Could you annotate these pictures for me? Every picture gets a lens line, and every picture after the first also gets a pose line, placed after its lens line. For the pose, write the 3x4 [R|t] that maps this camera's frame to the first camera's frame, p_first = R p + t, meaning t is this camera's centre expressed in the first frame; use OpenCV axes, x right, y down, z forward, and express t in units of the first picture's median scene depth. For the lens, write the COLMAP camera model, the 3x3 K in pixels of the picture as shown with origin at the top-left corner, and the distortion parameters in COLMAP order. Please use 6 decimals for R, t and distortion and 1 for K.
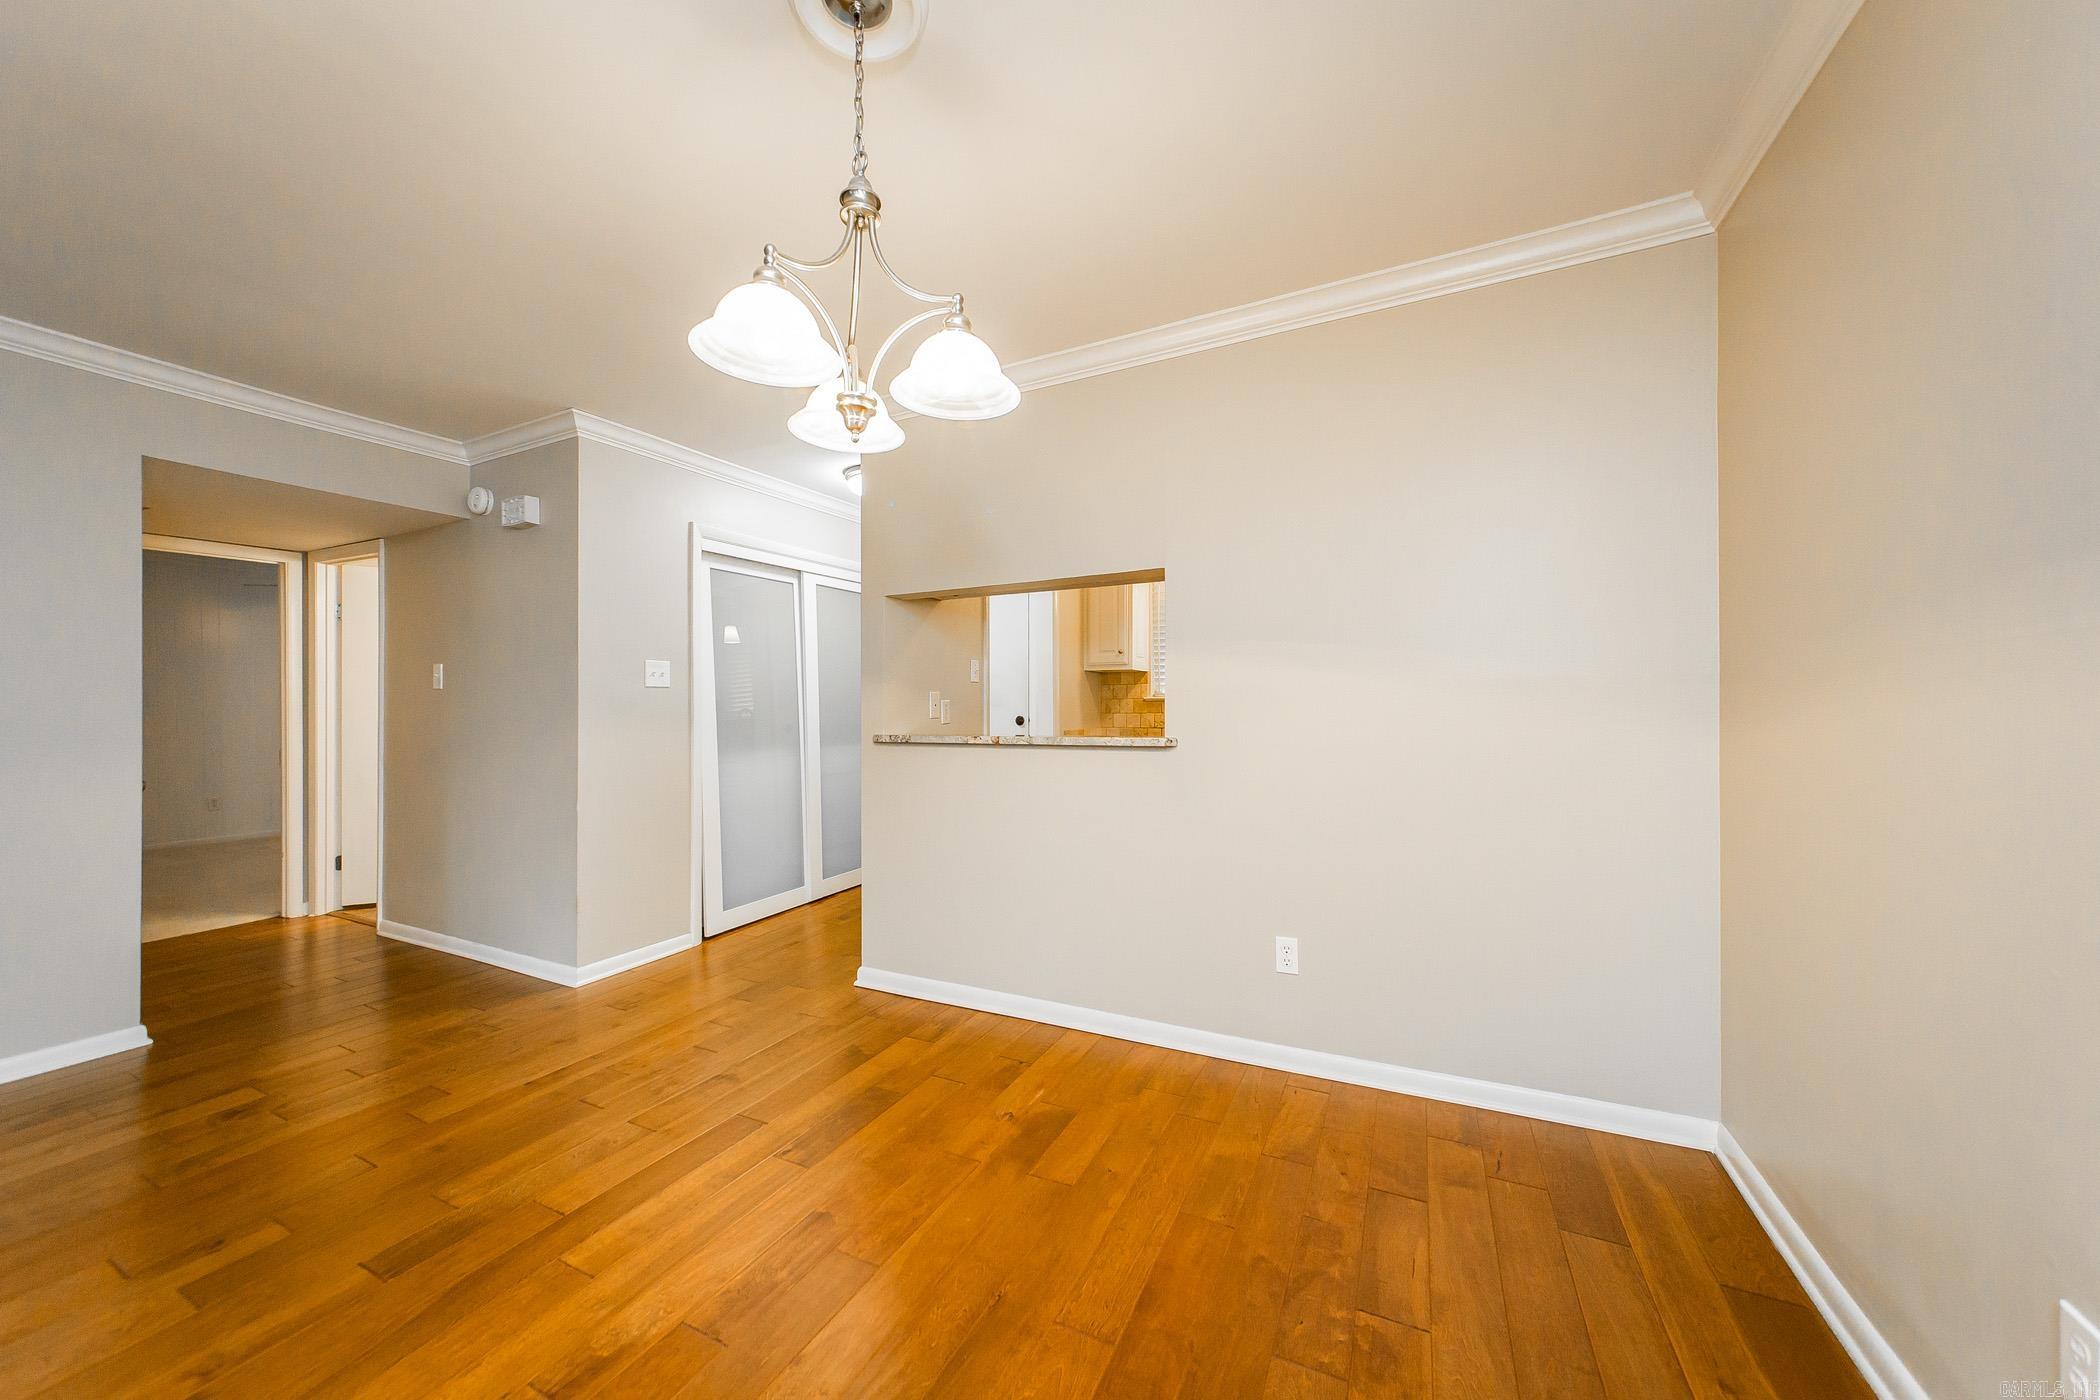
lens RADIAL K [[727.9, 0, 1050.0], [0, 727.9, 700.0], [0, 0, 1]] dist [-0.001165, -0.000044]
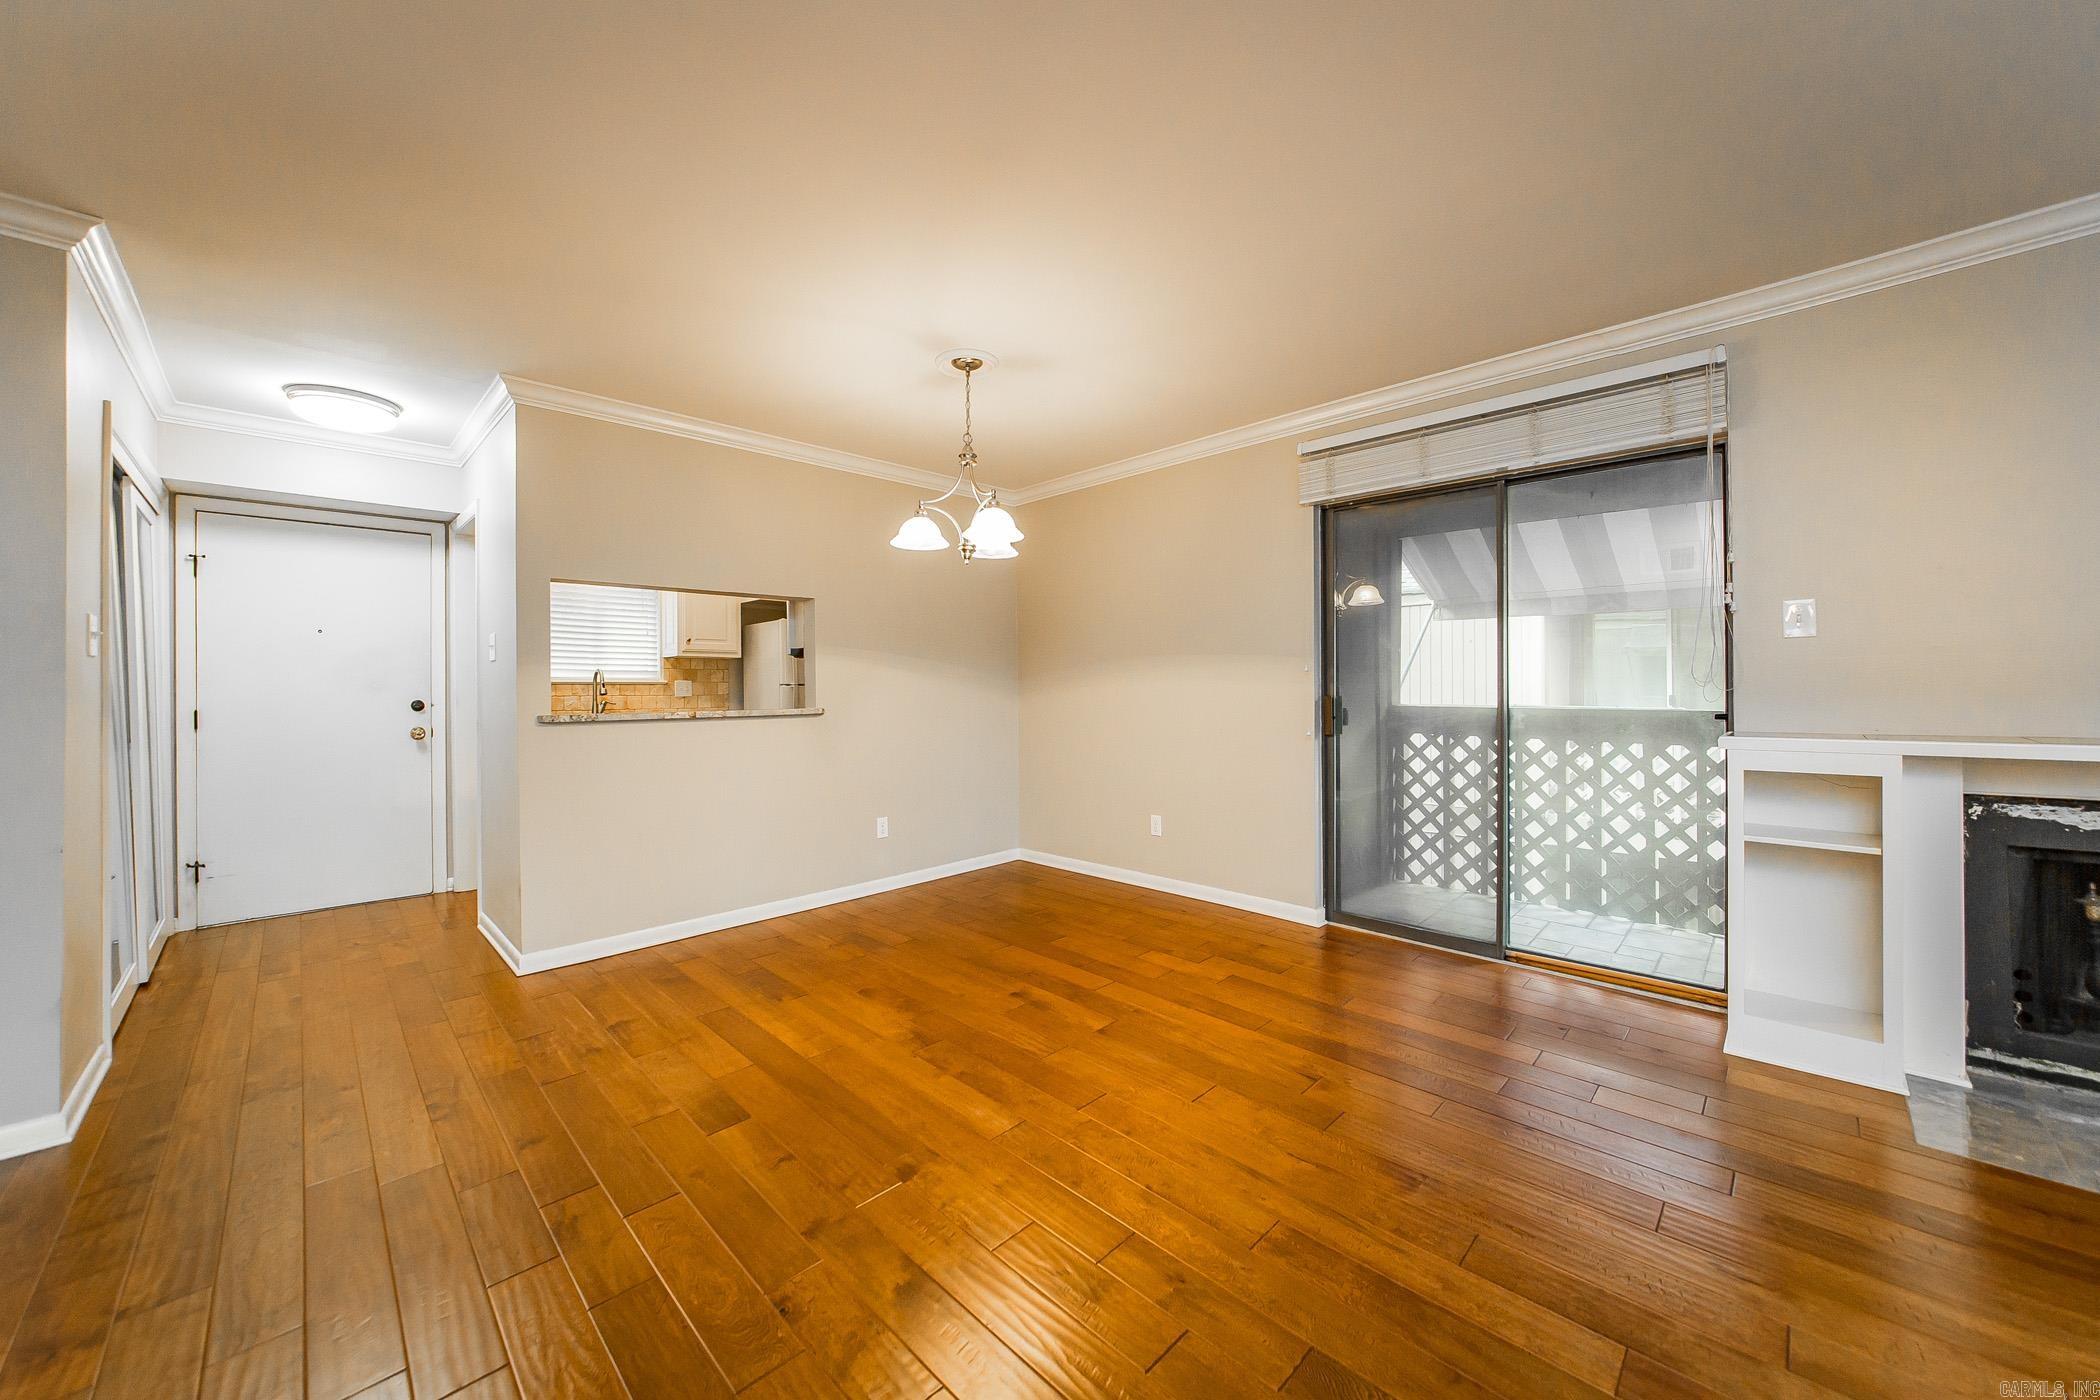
lens RADIAL K [[761.1, 0, 1019.1], [0, 761.1, 689.7], [0, 0, 1]] dist [-0.028588, 0.005473]
pose [[0.341685, 0.004311, 0.939805, -1.319568], [-0.005910, 0.999980, -0.002438, 0.015010], [-0.939796, -0.004721, 0.341703, 0.053363]]
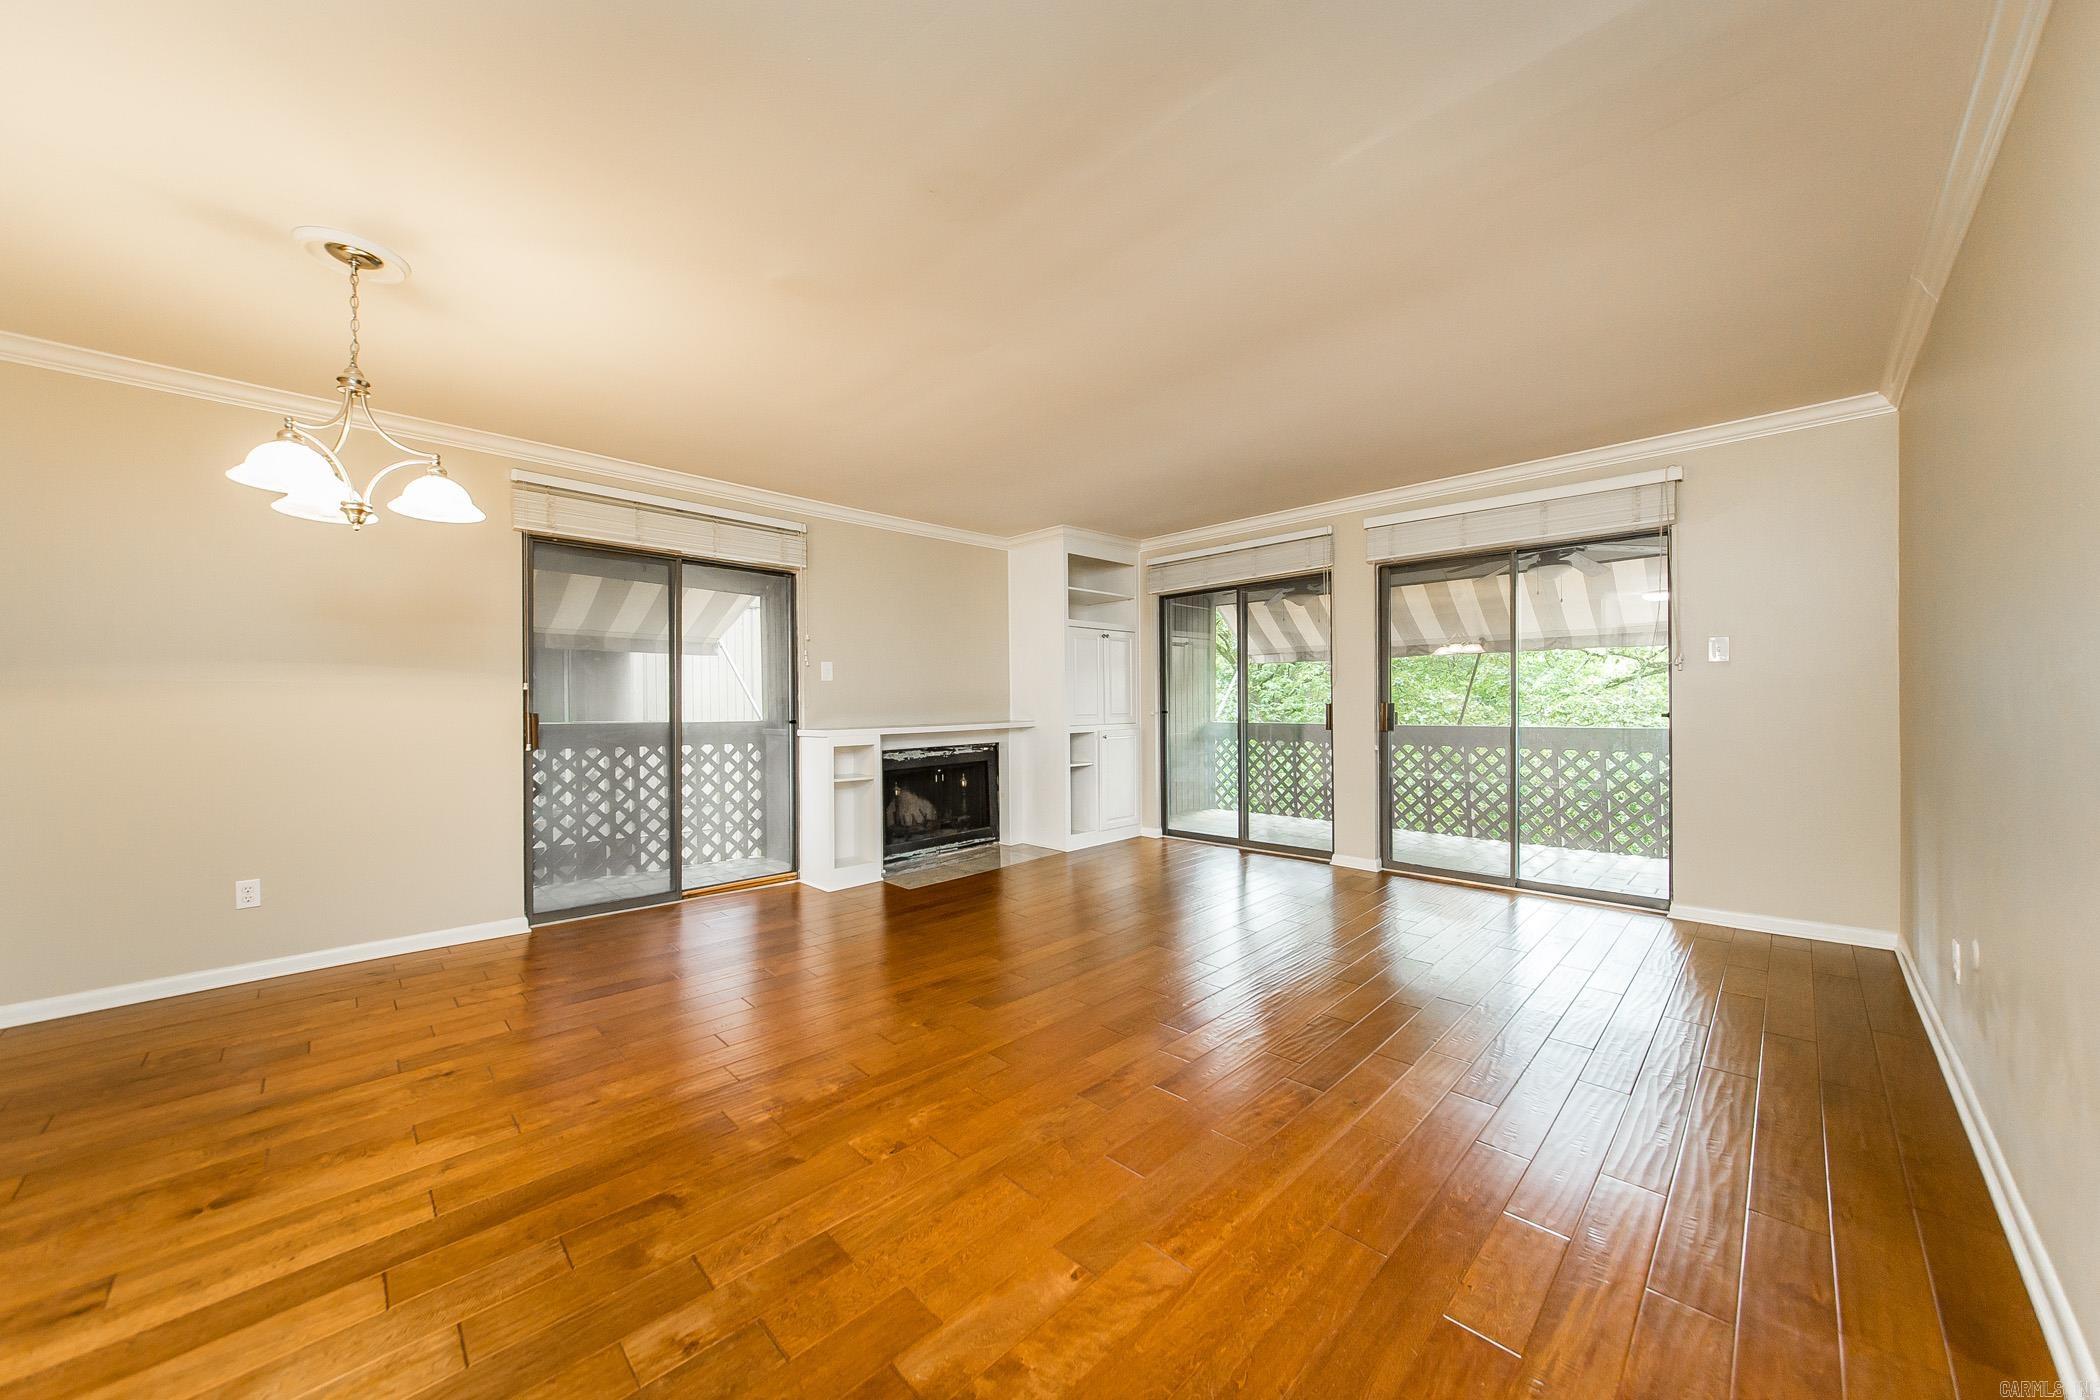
lens RADIAL K [[744.6, 0, 1050.7], [0, 744.6, 706.4], [0, 0, 1]] dist [-0.000152, 0.000012]
pose [[-0.945382, 0.012306, 0.325733, -1.249822], [0.008721, 0.999884, -0.012464, 0.036239], [-0.325849, -0.008942, -0.945380, 1.191587]]
